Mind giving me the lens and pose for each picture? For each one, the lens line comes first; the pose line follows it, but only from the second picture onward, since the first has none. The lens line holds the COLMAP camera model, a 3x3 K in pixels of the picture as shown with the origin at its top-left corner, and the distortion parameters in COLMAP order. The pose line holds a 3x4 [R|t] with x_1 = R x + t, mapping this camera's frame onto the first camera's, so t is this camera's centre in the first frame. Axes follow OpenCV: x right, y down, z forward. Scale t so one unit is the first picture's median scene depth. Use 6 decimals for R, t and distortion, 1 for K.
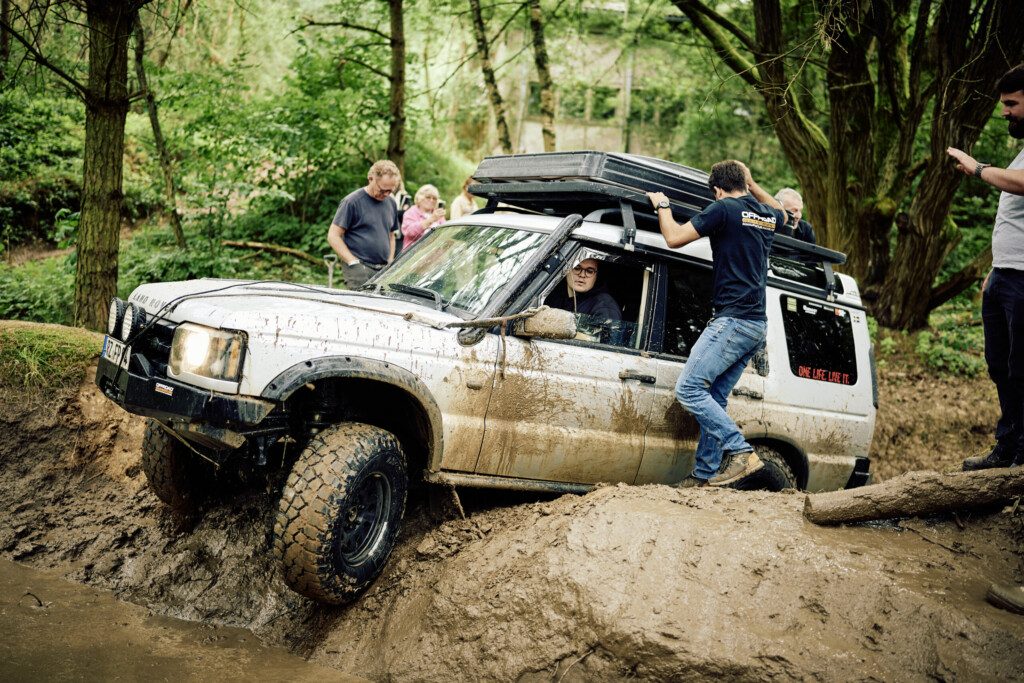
lens RADIAL K [[1045.9, 0, 529.3], [0, 1045.9, 340.5], [0, 0, 1]] dist [0.010336, 0.000000]
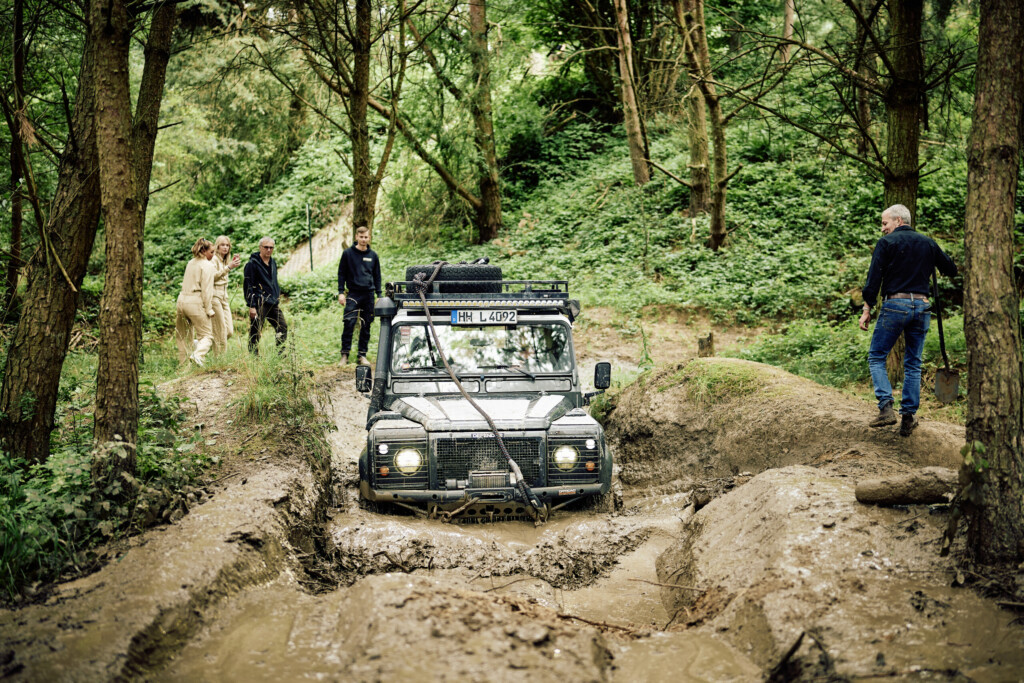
lens RADIAL K [[1268.9, 0, 550.7], [0, 1268.9, 384.1], [0, 0, 1]] dist [0.007931, 0.000000]
pose [[0.524850, 0.021875, -0.850914, 1.138816], [-0.054789, 0.998465, -0.008126, 0.059093], [0.849430, 0.050886, 0.525242, -0.081964]]
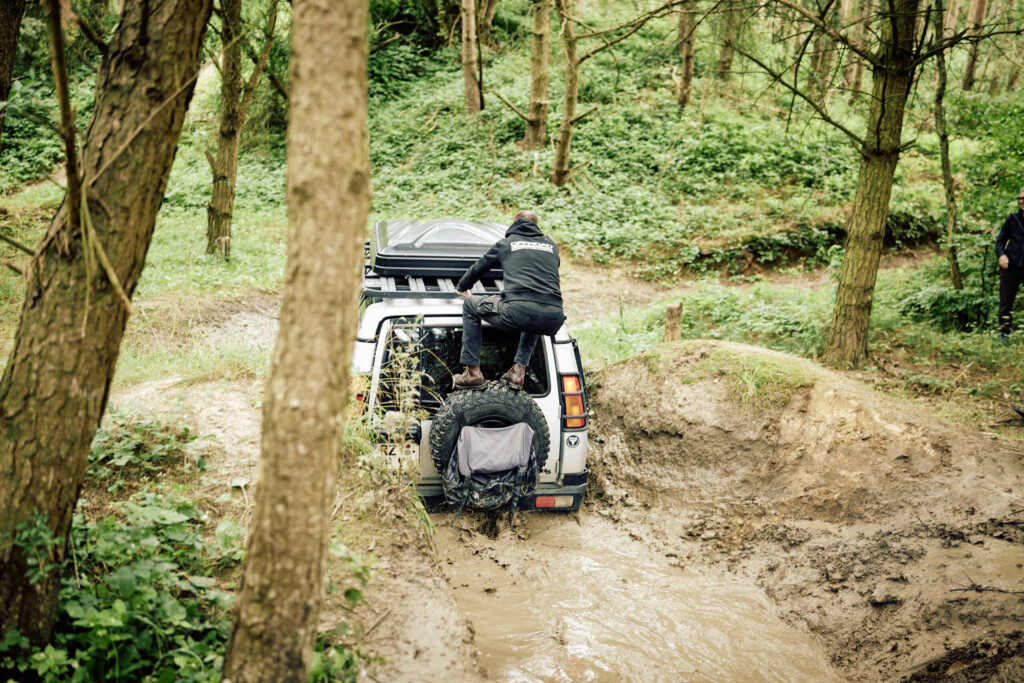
lens RADIAL K [[1045.9, 0, 512.1], [0, 1045.9, 342.9], [0, 0, 1]] dist [0.010336, 0.000000]
pose [[0.700465, 0.113178, -0.704655, 0.238116], [-0.116136, 0.992262, 0.043927, -0.063180], [0.704174, 0.051066, 0.708189, -0.070723]]
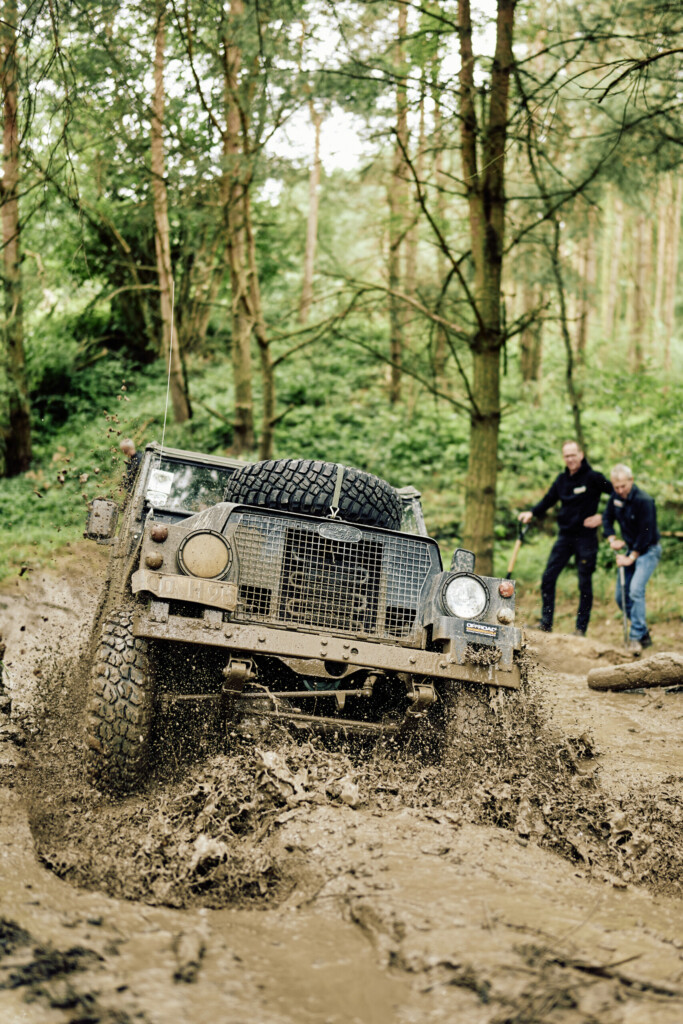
lens RADIAL K [[1249.7, 0, 410.9], [0, 1249.7, 545.3], [0, 0, 1]] dist [0.017511, 0.000000]
pose [[0.757598, -0.029190, -0.652068, 0.964355], [-0.041778, 0.994783, -0.093071, 0.128265], [0.651382, 0.097752, 0.752426, -0.308300]]
